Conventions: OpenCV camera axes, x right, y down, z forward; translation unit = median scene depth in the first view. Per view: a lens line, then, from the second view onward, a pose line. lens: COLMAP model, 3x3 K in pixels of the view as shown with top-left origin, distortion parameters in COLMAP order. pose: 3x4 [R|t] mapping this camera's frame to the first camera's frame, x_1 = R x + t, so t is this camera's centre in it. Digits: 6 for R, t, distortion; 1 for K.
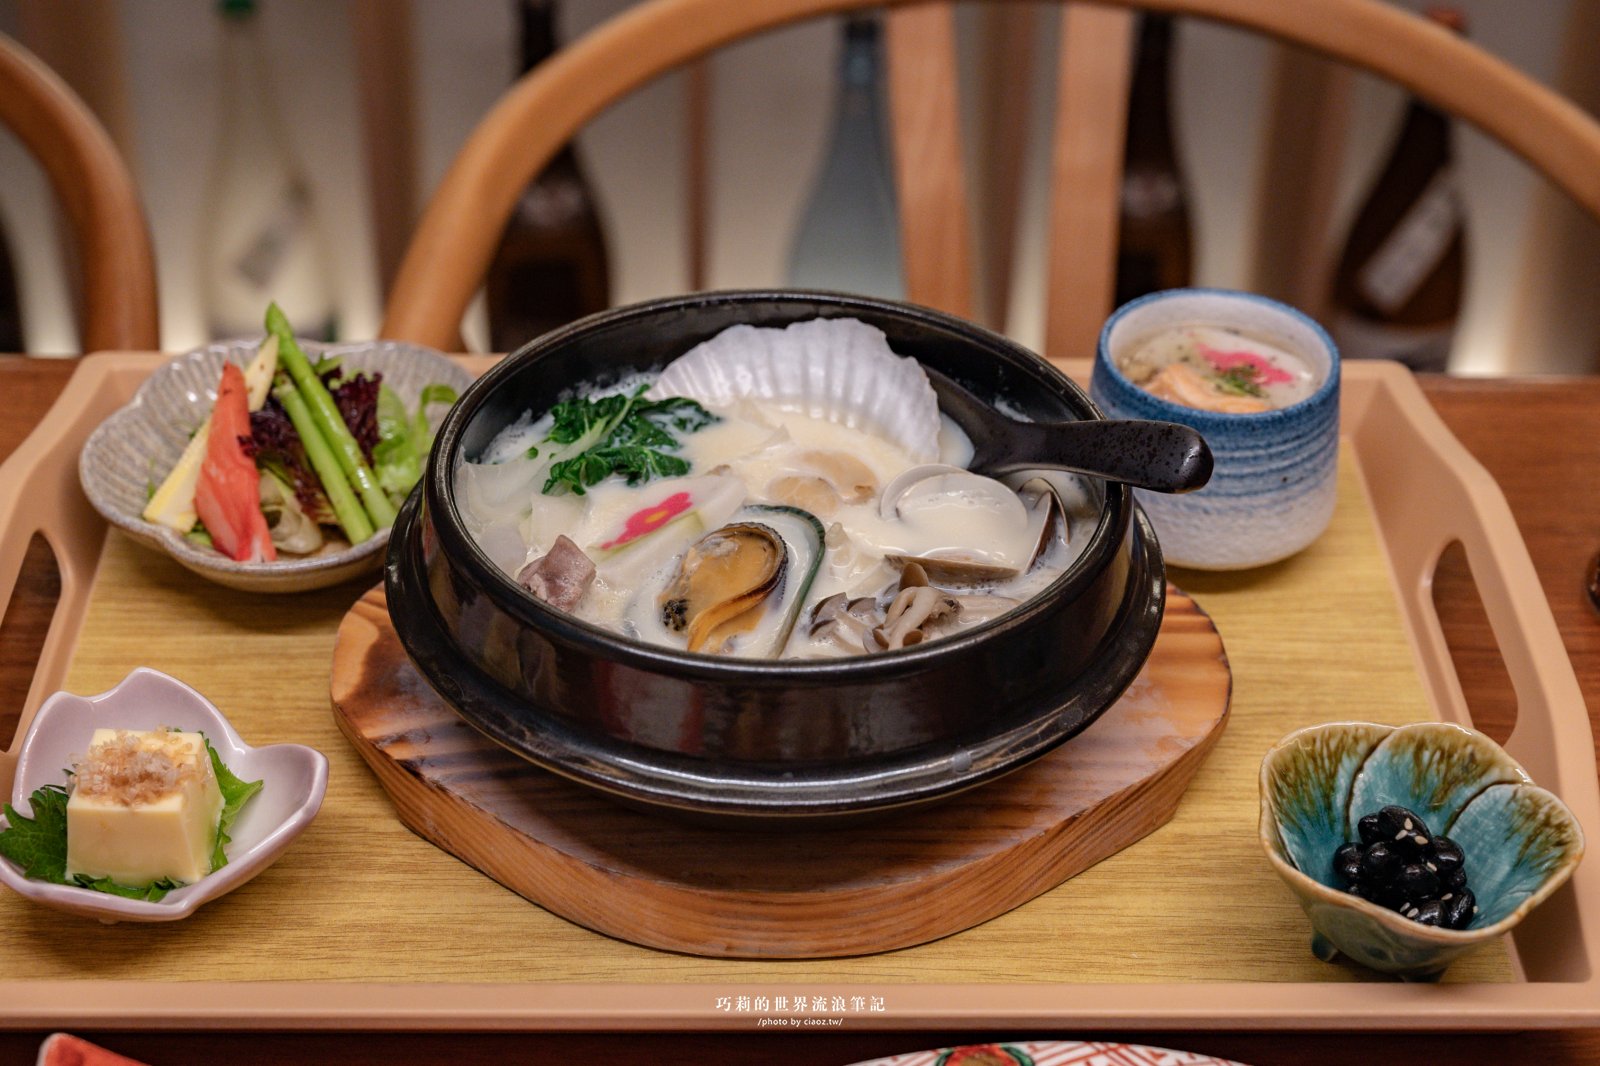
lens RADIAL K [[2607.4, 0, 837.0], [0, 2607.4, 558.4], [0, 0, 1]] dist [0.052981, 0.000000]
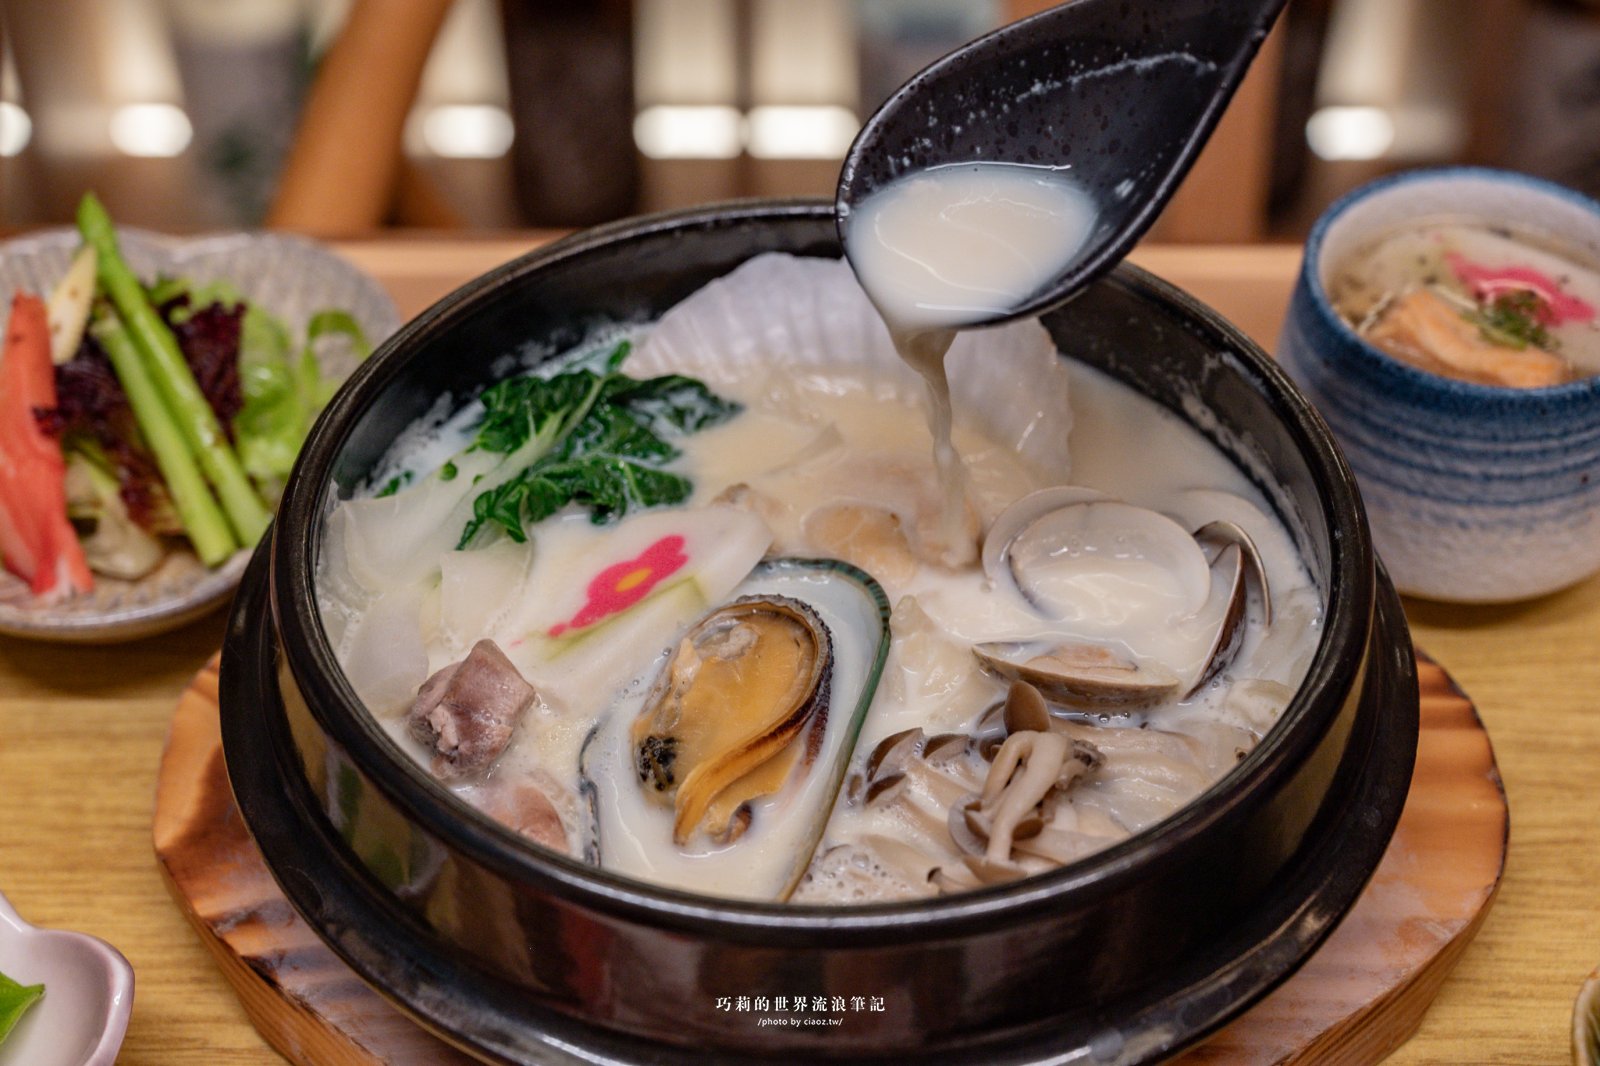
lens RADIAL K [[2607.4, 0, 786.6], [0, 2607.4, 453.2], [0, 0, 1]] dist [0.052981, 0.000000]
pose [[0.998843, 0.006276, -0.047669, 0.000150], [-0.000237, 0.992076, 0.125640, -0.126284], [0.048080, -0.125484, 0.990930, 0.345446]]
